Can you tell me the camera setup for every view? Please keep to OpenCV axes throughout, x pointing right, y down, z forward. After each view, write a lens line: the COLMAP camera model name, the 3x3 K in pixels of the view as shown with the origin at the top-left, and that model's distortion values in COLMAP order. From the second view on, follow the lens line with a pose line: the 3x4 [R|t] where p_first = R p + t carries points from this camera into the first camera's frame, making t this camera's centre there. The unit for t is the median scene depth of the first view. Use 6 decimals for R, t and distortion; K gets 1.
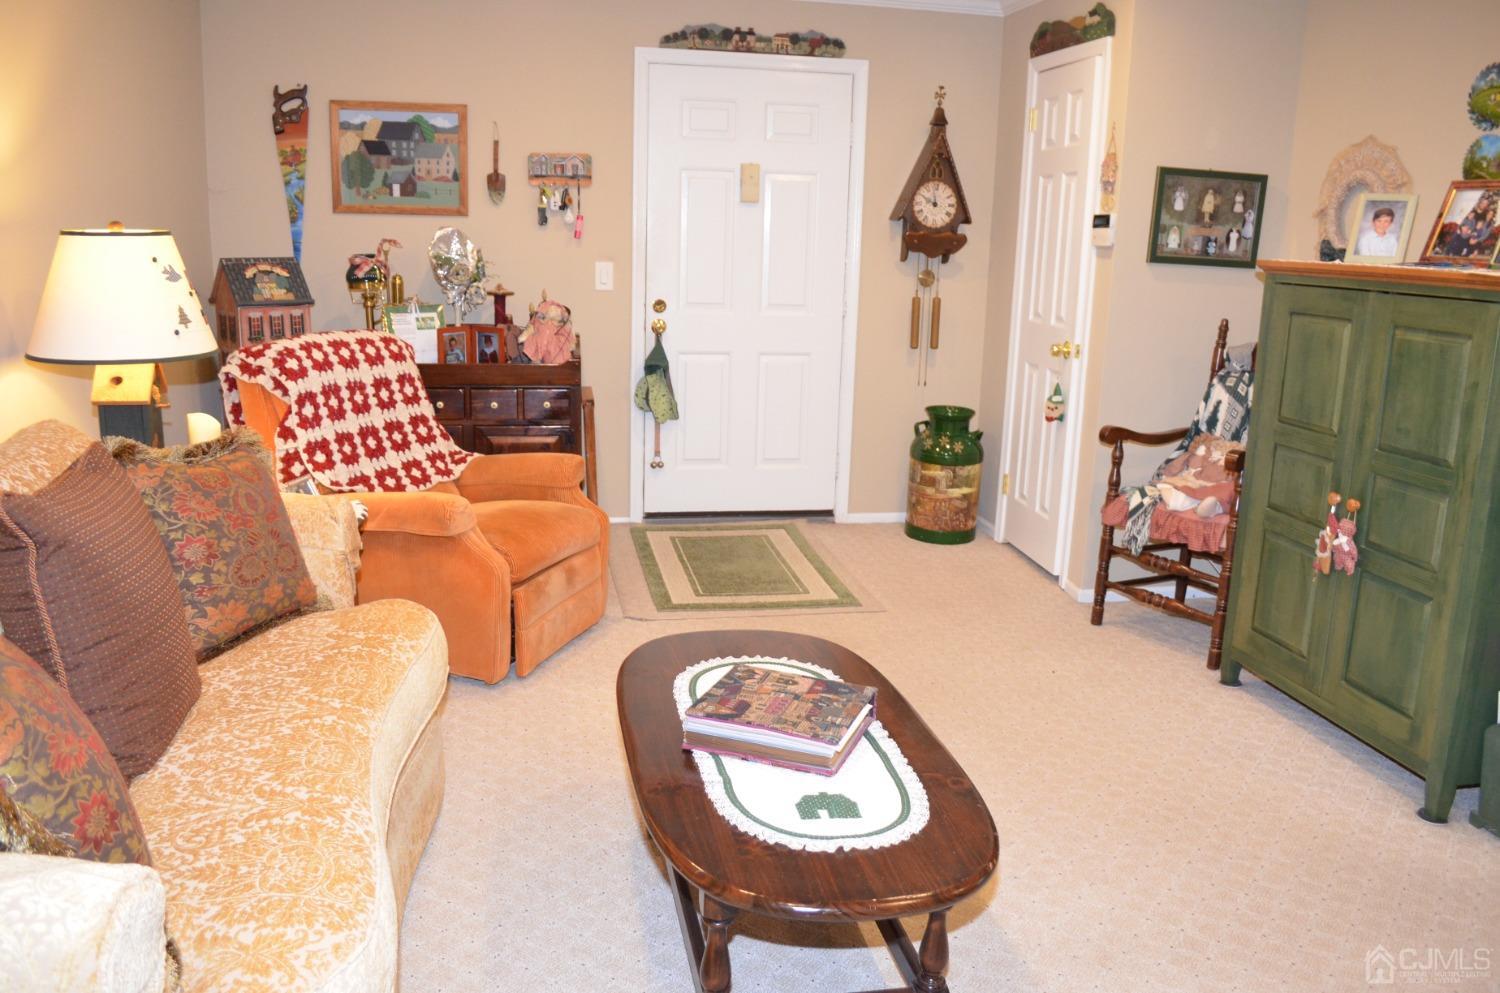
lens RADIAL K [[1180.6, 0, 753.9], [0, 1180.6, 507.4], [0, 0, 1]] dist [-0.080359, 0.011406]
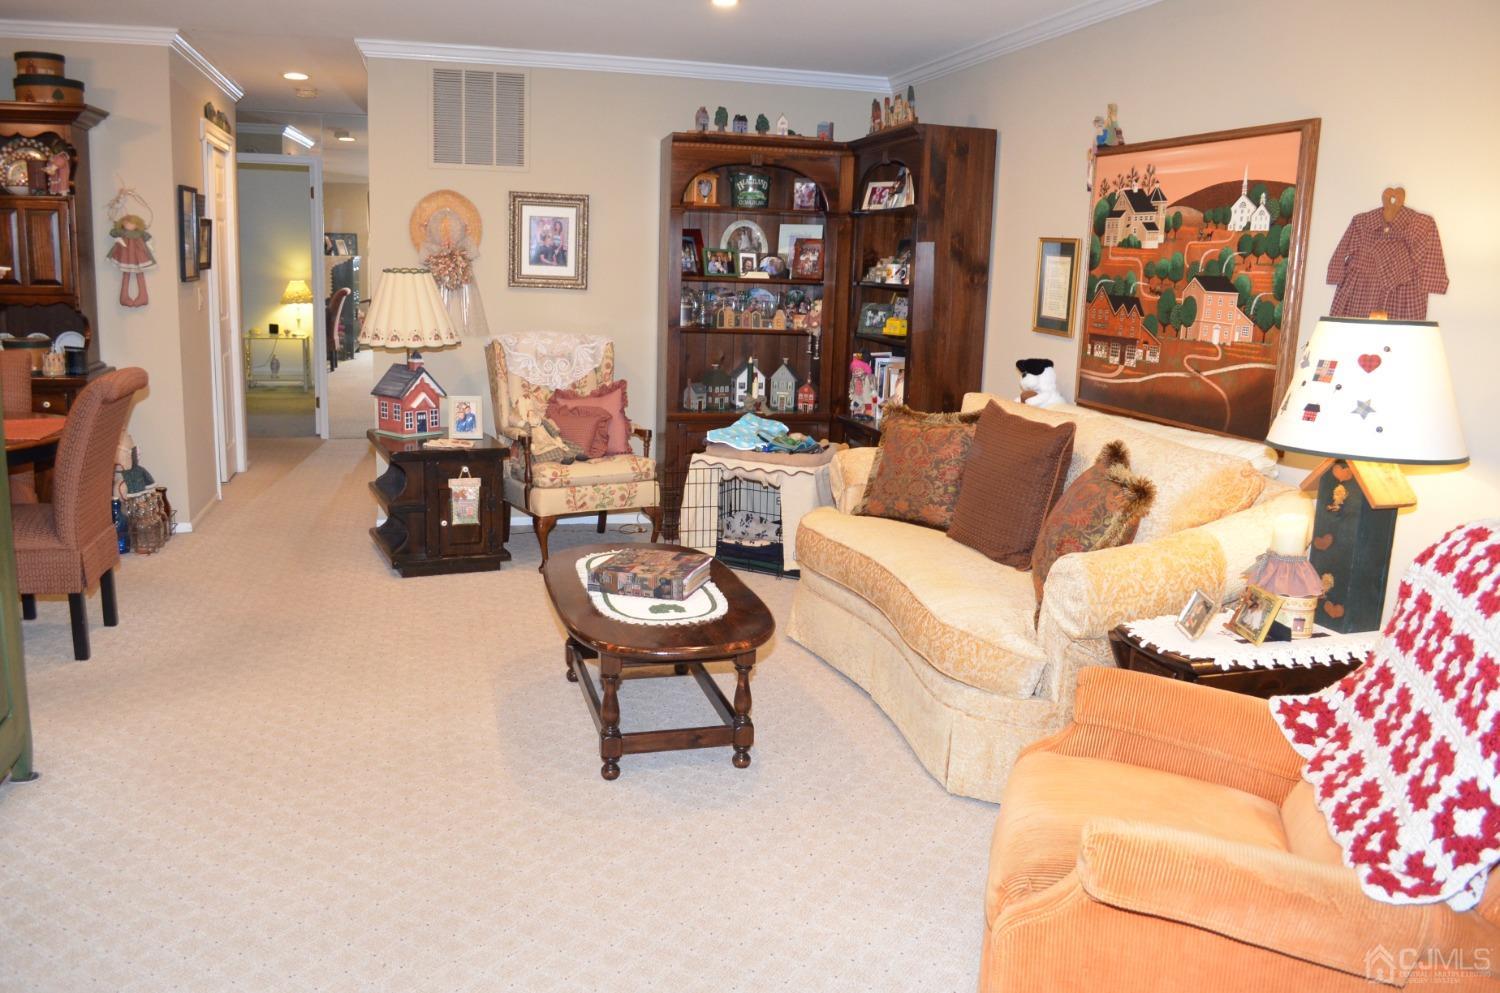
lens RADIAL K [[1180.6, 0, 752.4], [0, 1180.6, 500.5], [0, 0, 1]] dist [-0.080359, 0.011406]
pose [[-0.993878, -0.047077, -0.099950, 0.024356], [-0.084163, 0.908688, 0.408905, -0.268281], [0.071573, 0.414814, -0.907087, 1.123897]]
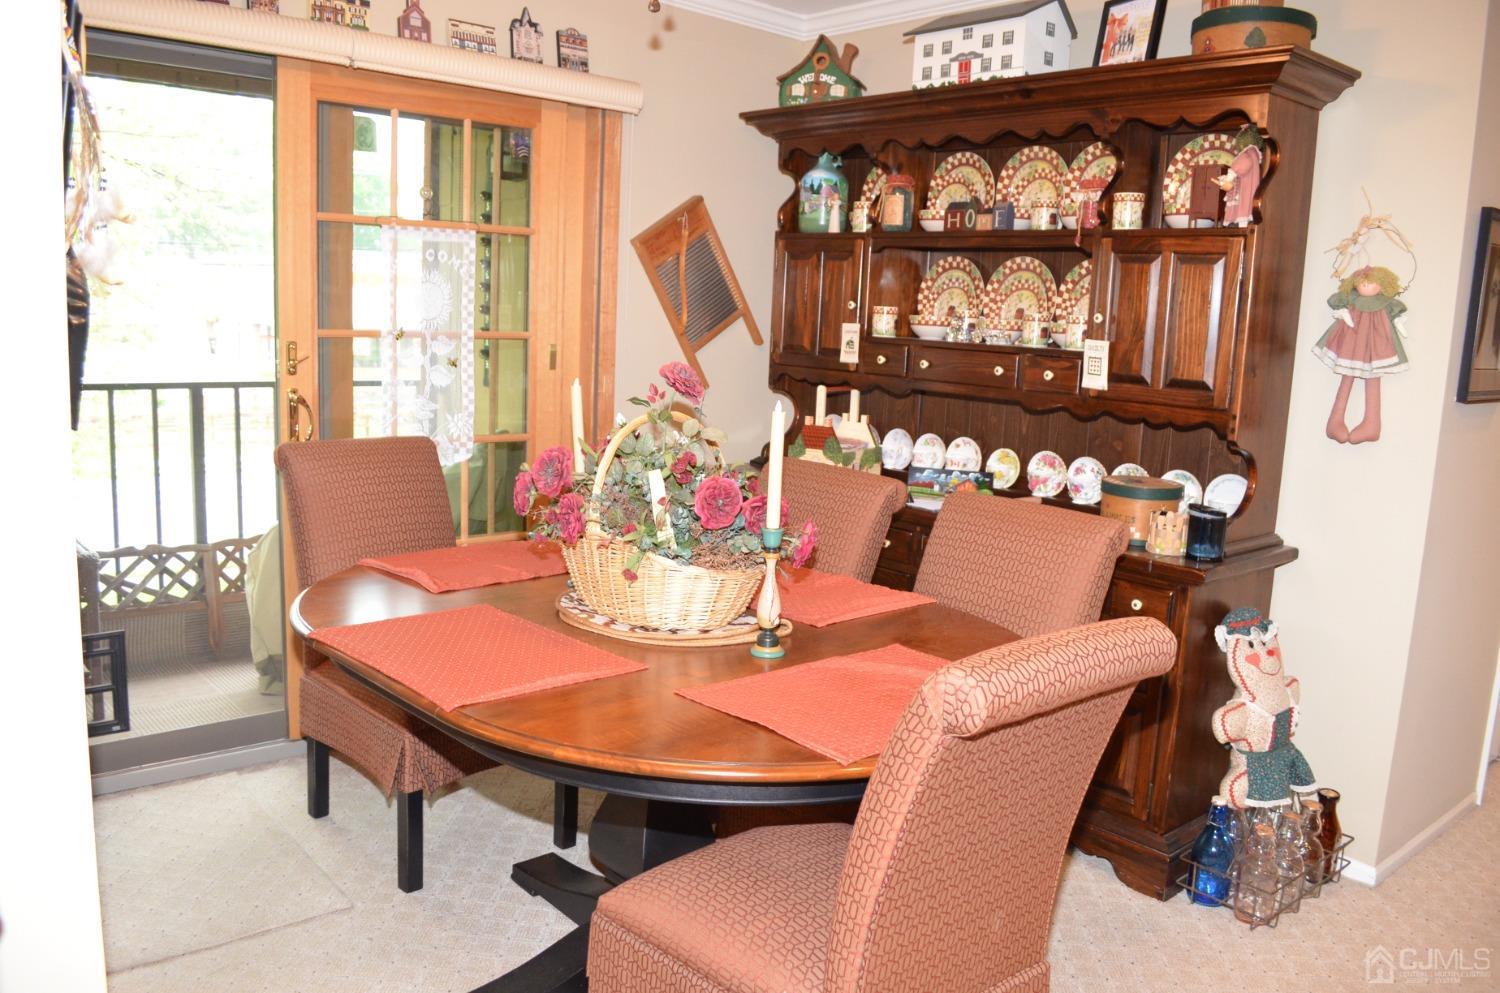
lens RADIAL K [[1180.6, 0, 751.5], [0, 1180.6, 503.5], [0, 0, 1]] dist [-0.080359, 0.011406]
pose [[-0.518479, -0.193599, 0.832886, 0.190597], [0.132667, 0.944026, 0.302019, -0.111737], [-0.844736, 0.267087, -0.463773, 0.495783]]
